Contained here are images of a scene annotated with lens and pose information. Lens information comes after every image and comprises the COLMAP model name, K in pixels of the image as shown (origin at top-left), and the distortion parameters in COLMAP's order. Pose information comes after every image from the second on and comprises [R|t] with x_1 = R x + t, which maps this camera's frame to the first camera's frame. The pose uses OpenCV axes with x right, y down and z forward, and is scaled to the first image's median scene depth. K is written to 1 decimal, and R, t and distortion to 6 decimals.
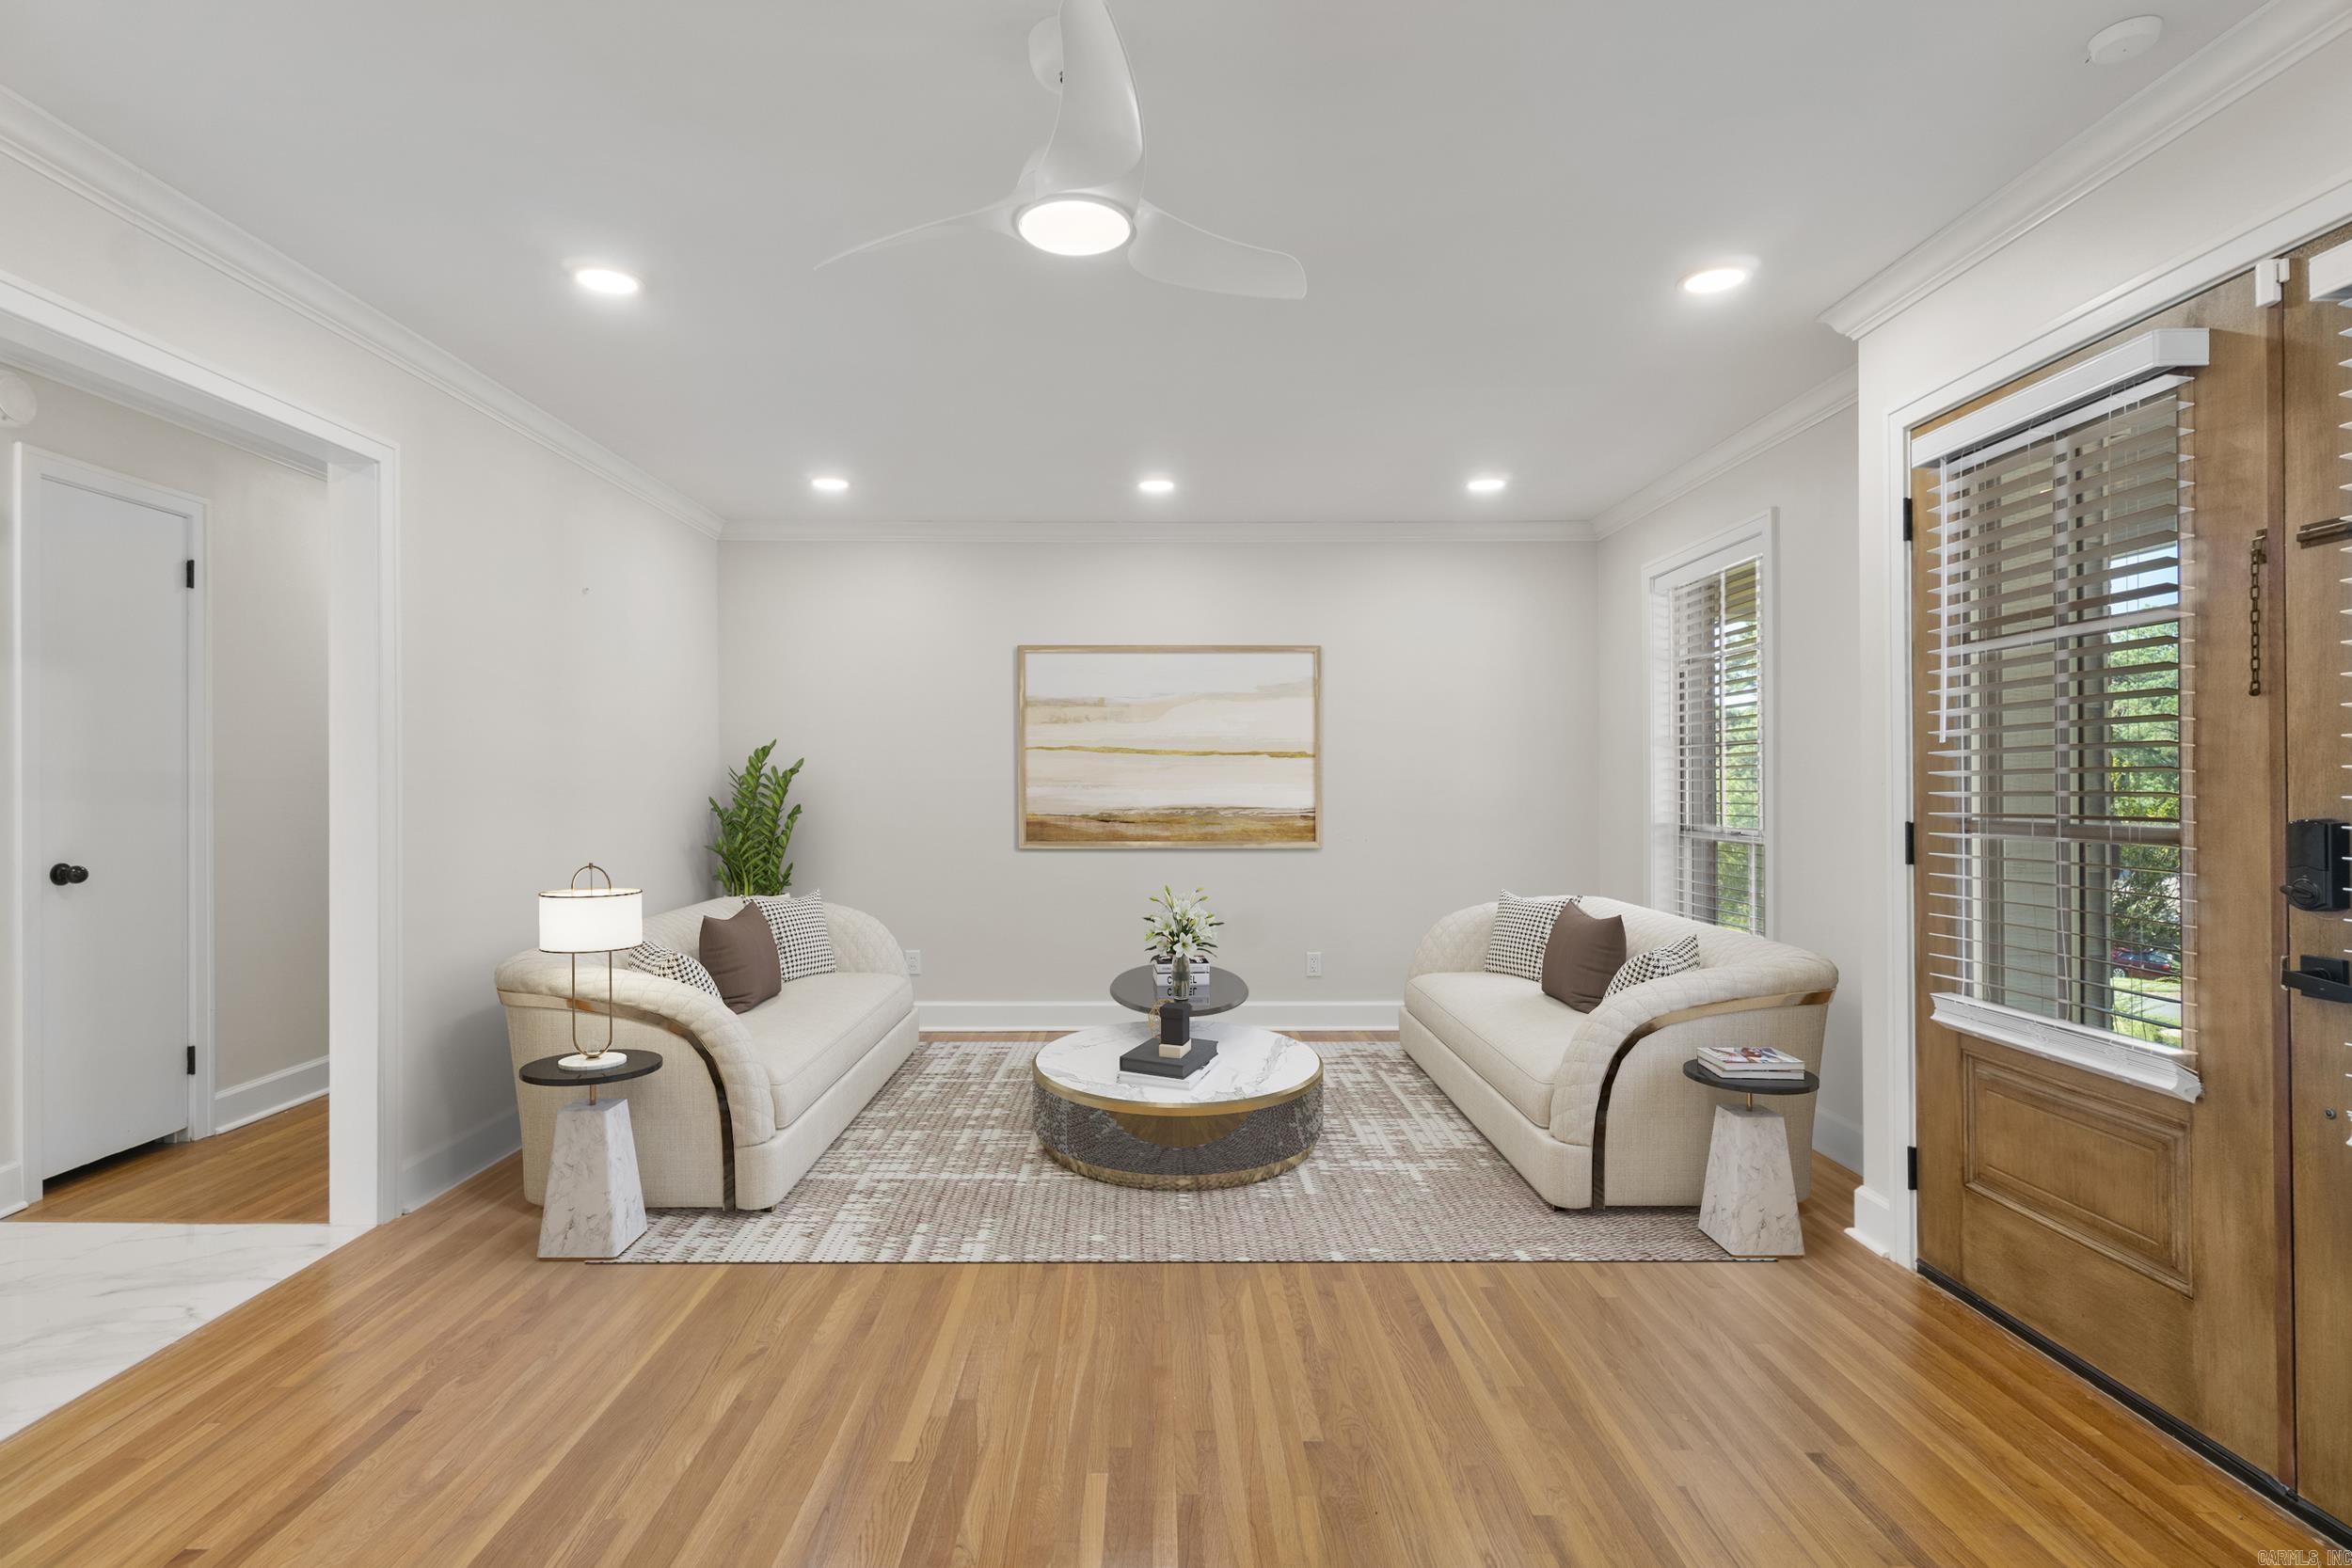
lens RADIAL K [[1163.5, 0, 1176.0], [0, 1163.5, 784.0], [0, 0, 1]] dist [-0.021444, 0.010808]
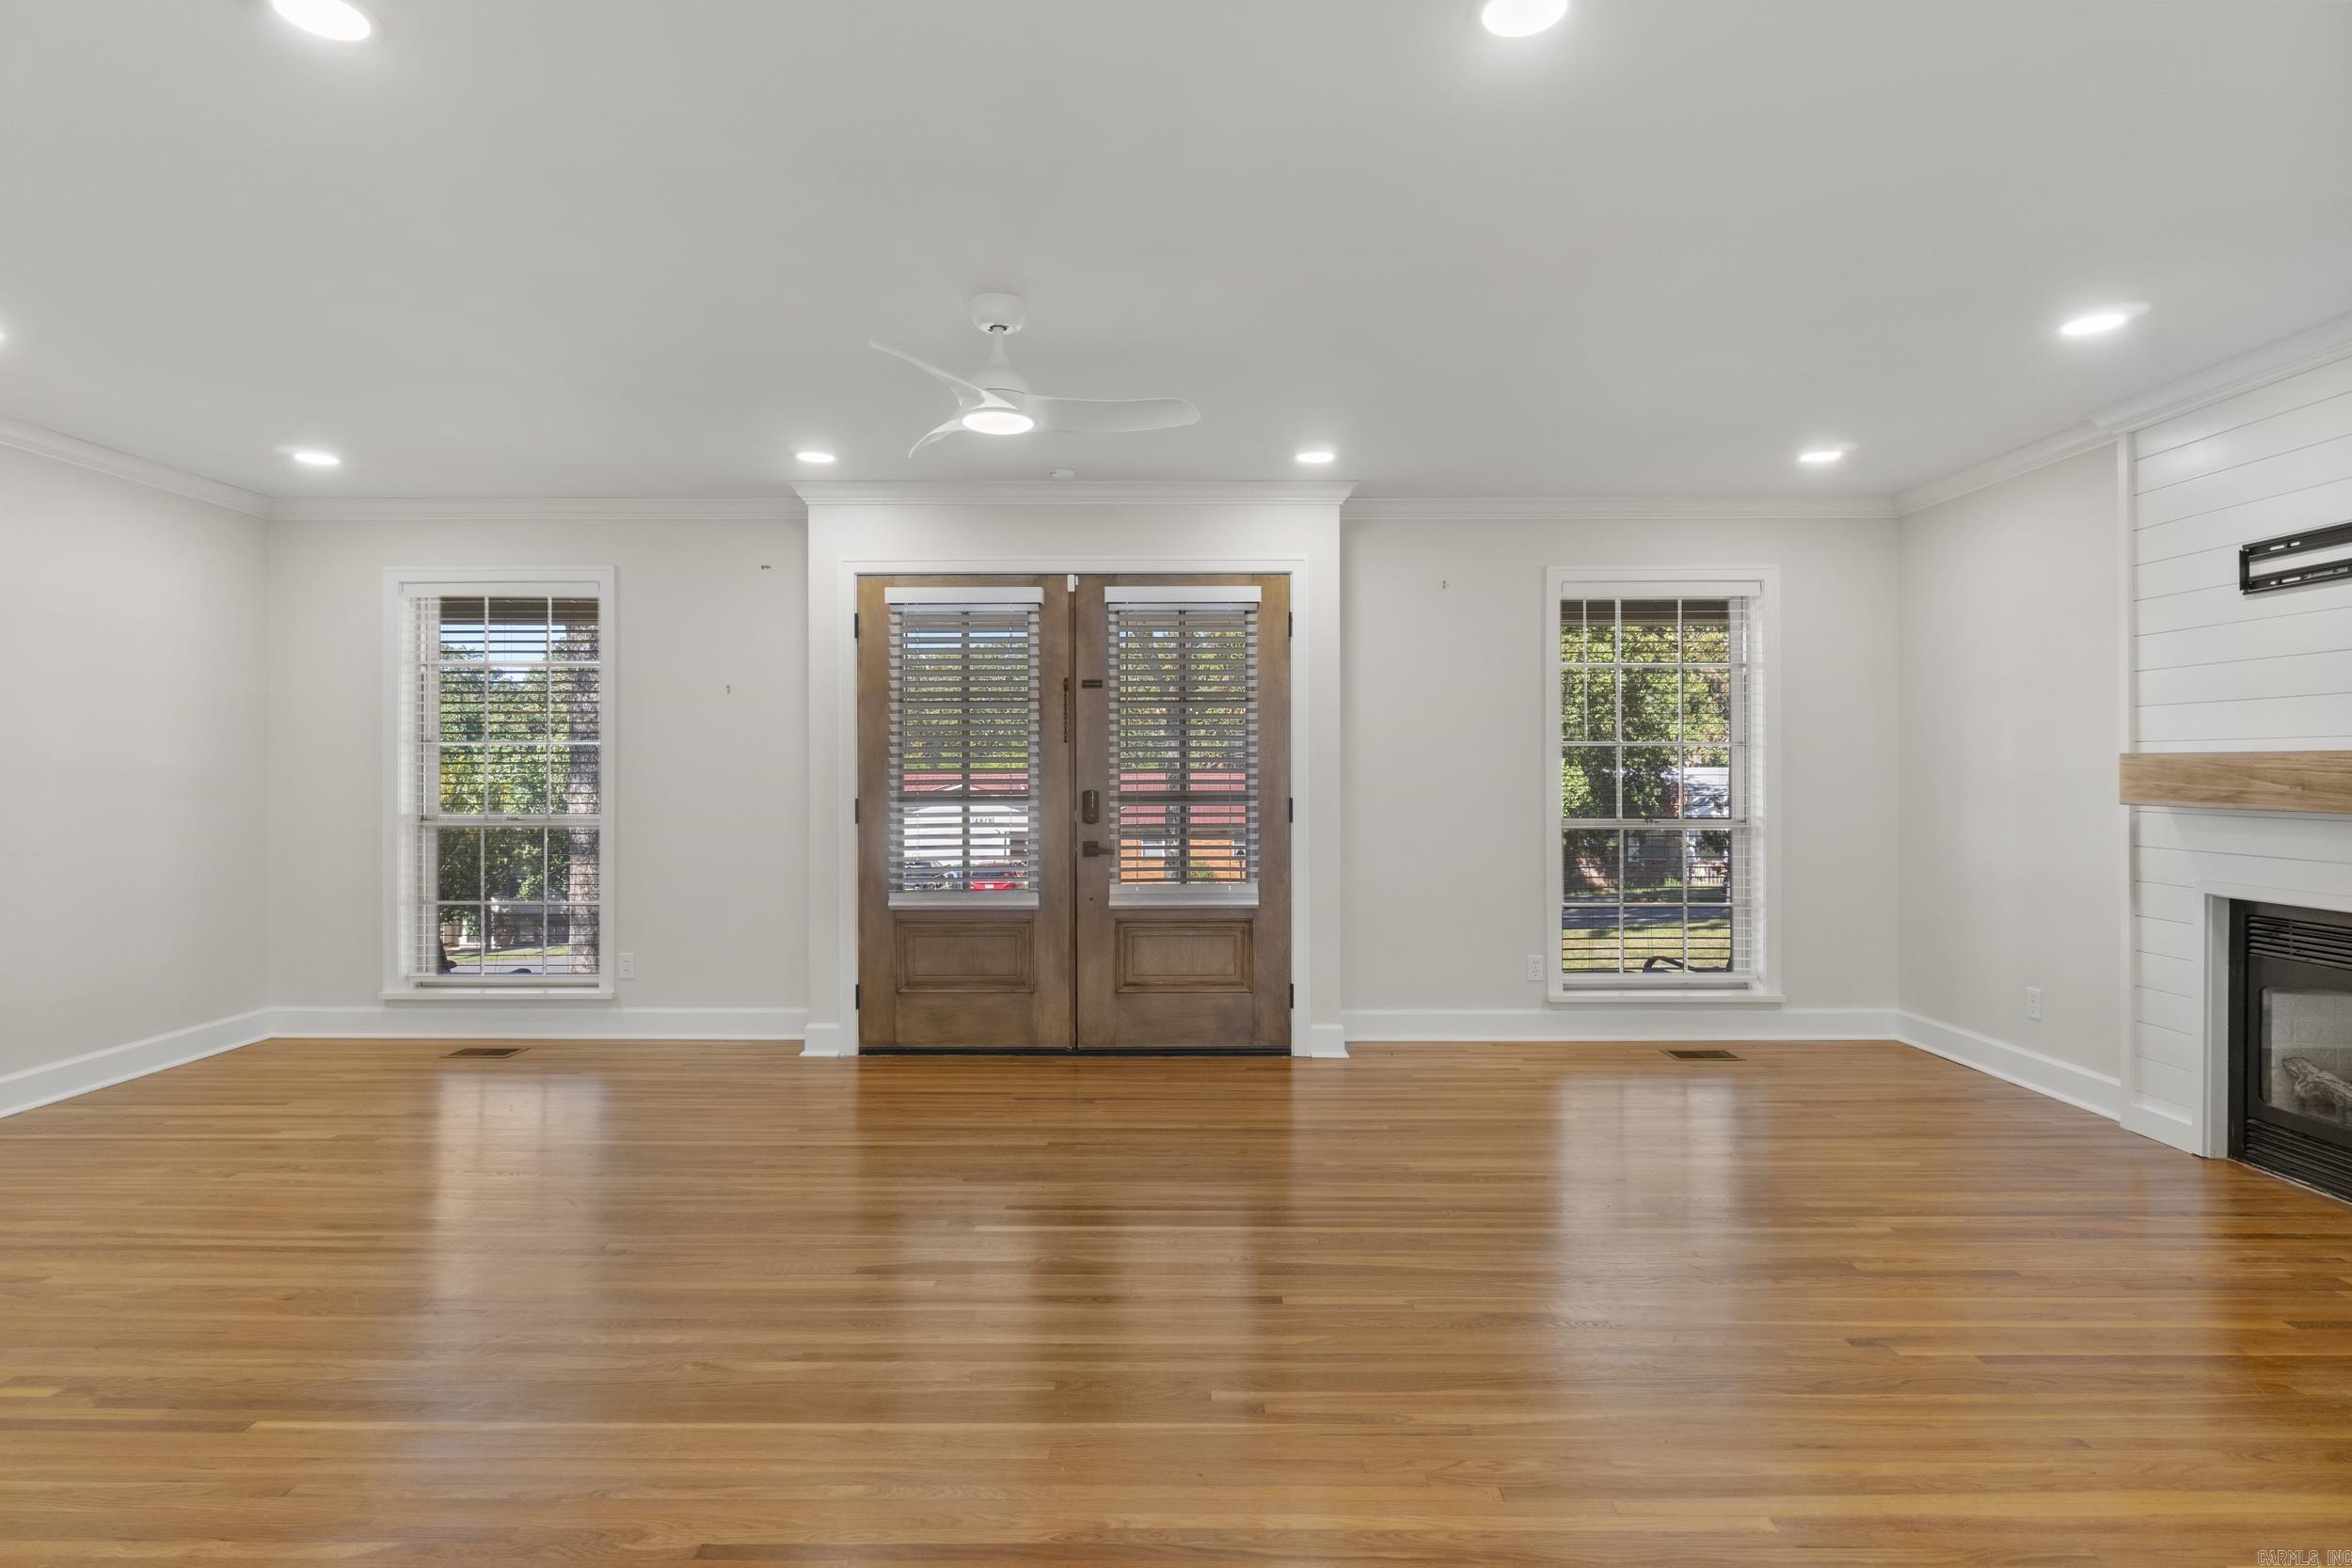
lens RADIAL K [[1180.2, 0, 1158.2], [0, 1180.2, 779.6], [0, 0, 1]] dist [-0.010065, 0.000598]
pose [[0.013623, -0.001659, 0.999906, -1.661611], [0.001066, 0.999998, 0.001645, 0.002102], [-0.999907, 0.001044, 0.013625, 0.756448]]
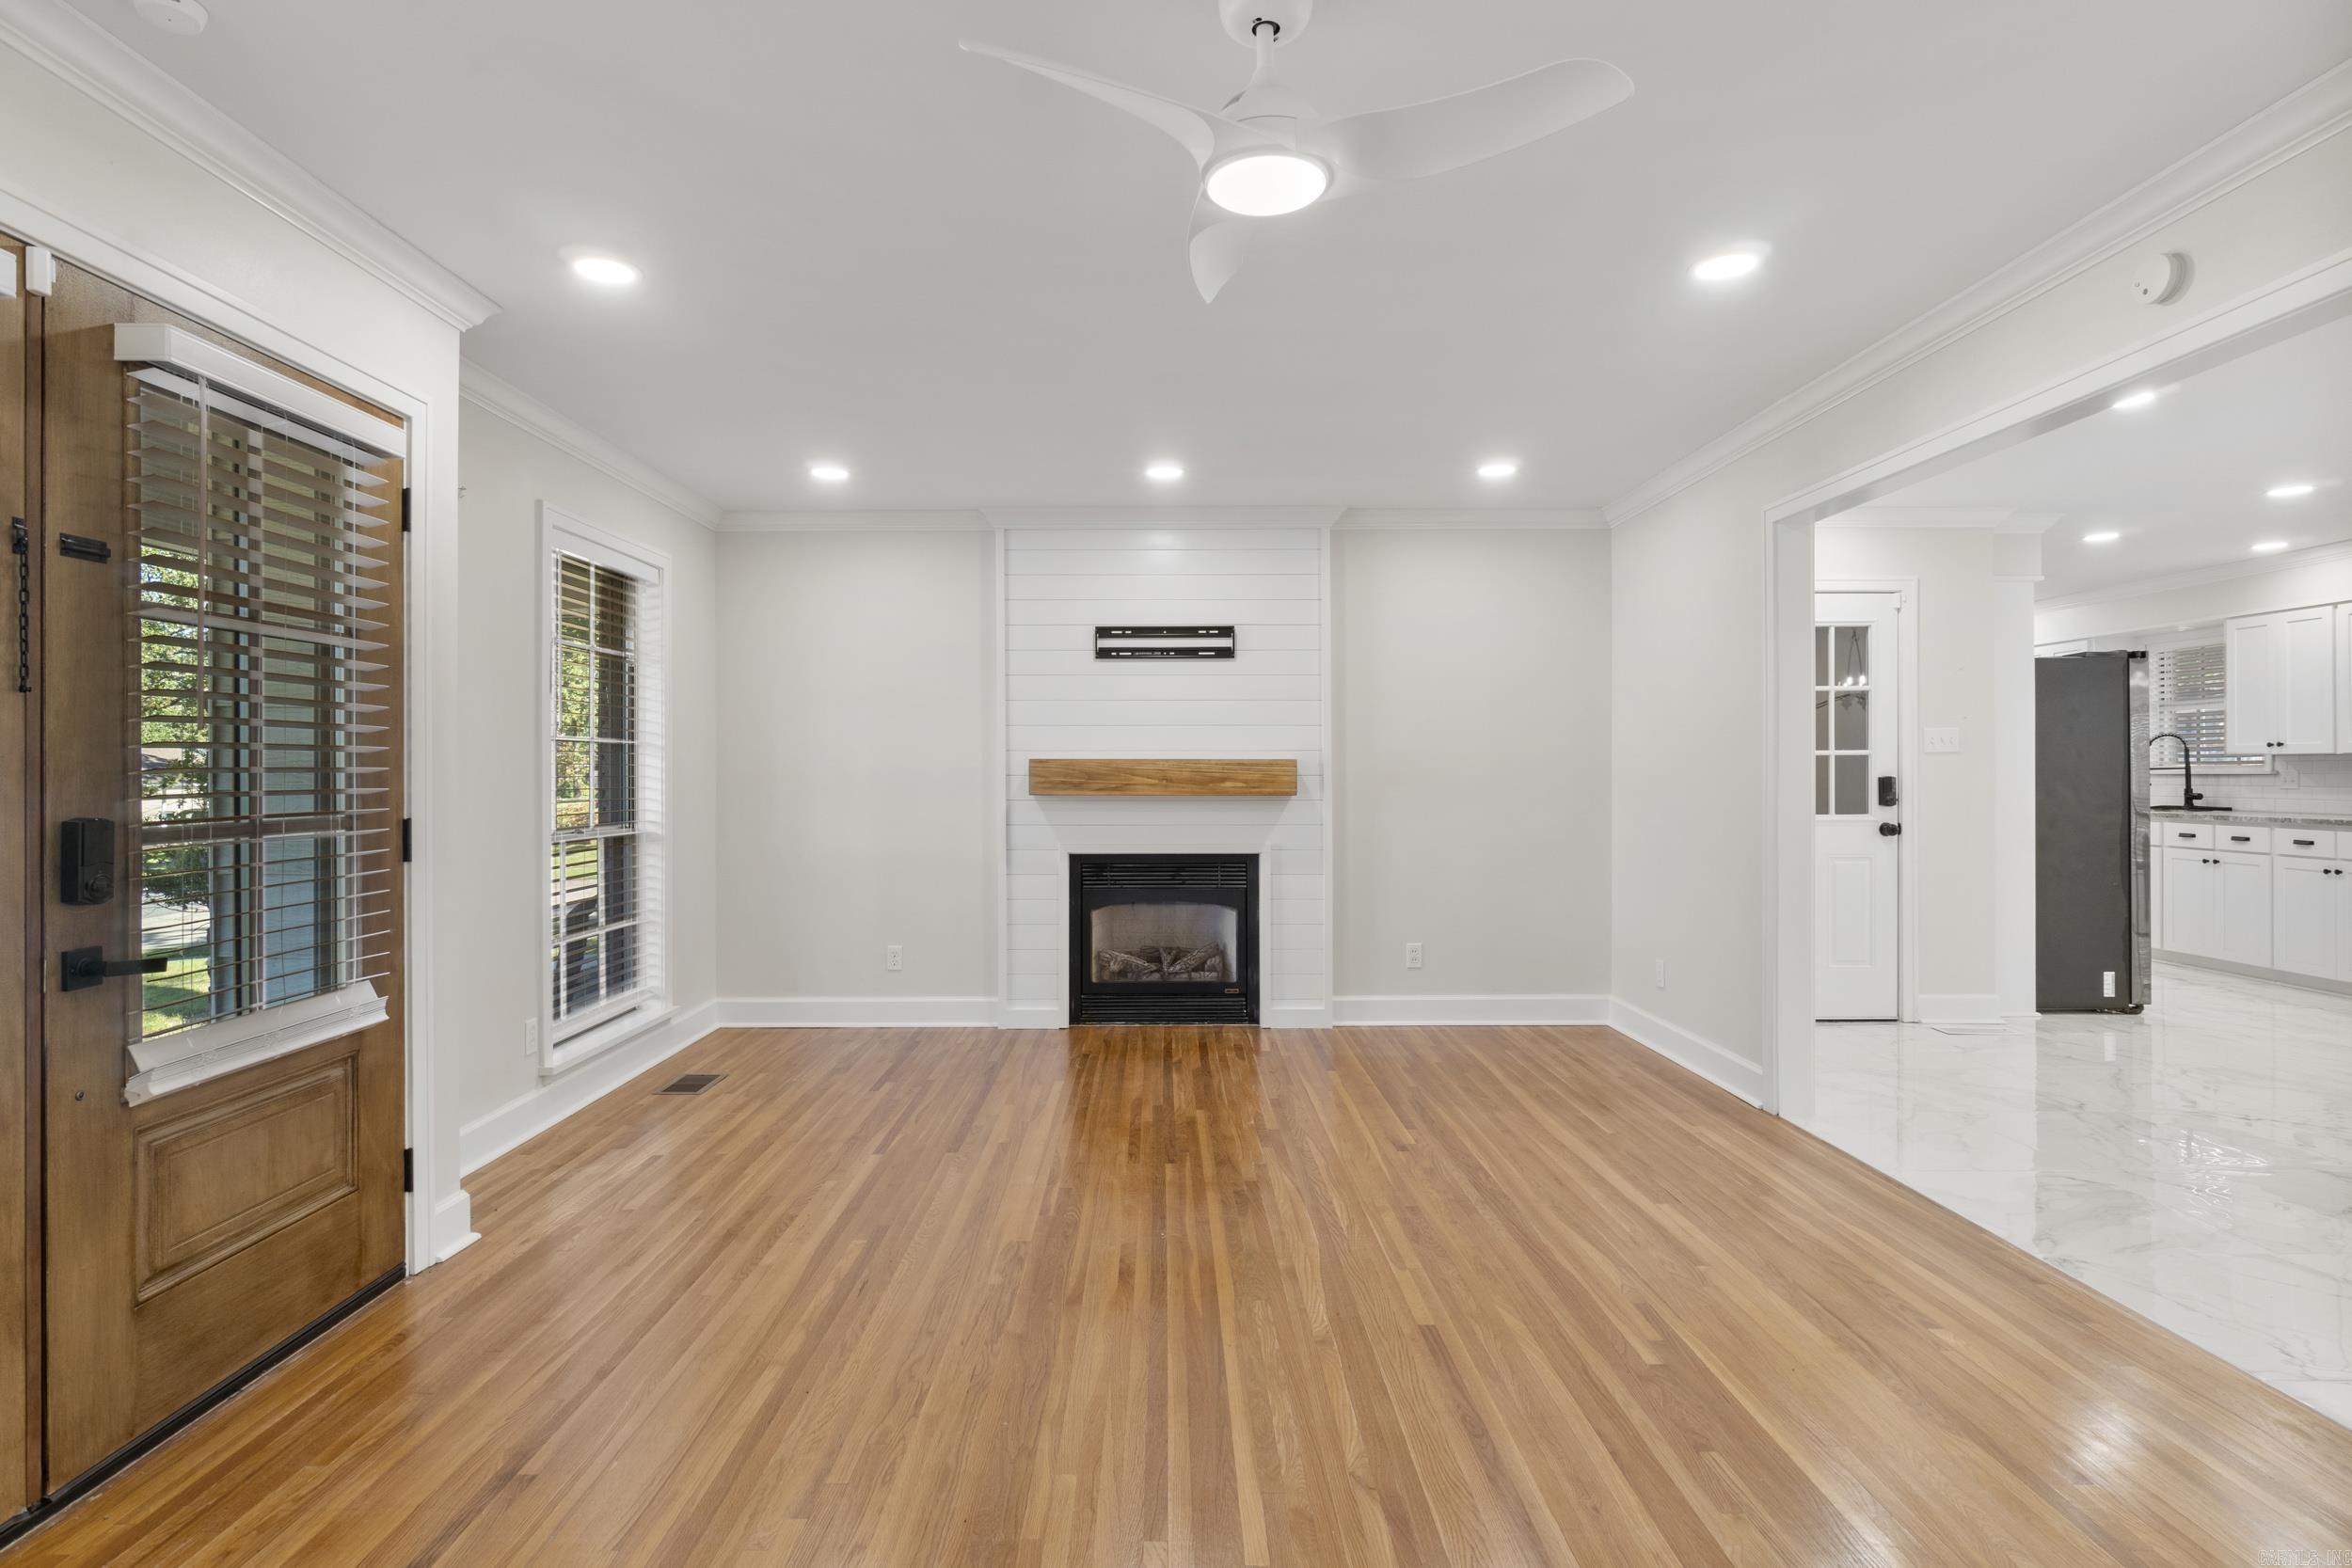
lens RADIAL K [[1170.4, 0, 1152.2], [0, 1170.4, 774.1], [0, 0, 1]] dist [-0.002775, 0.001110]
pose [[-0.999768, 0.007720, 0.020122, -0.009759], [0.007763, 0.999968, 0.002051, -0.004113], [-0.020105, 0.002206, -0.999795, 1.933860]]
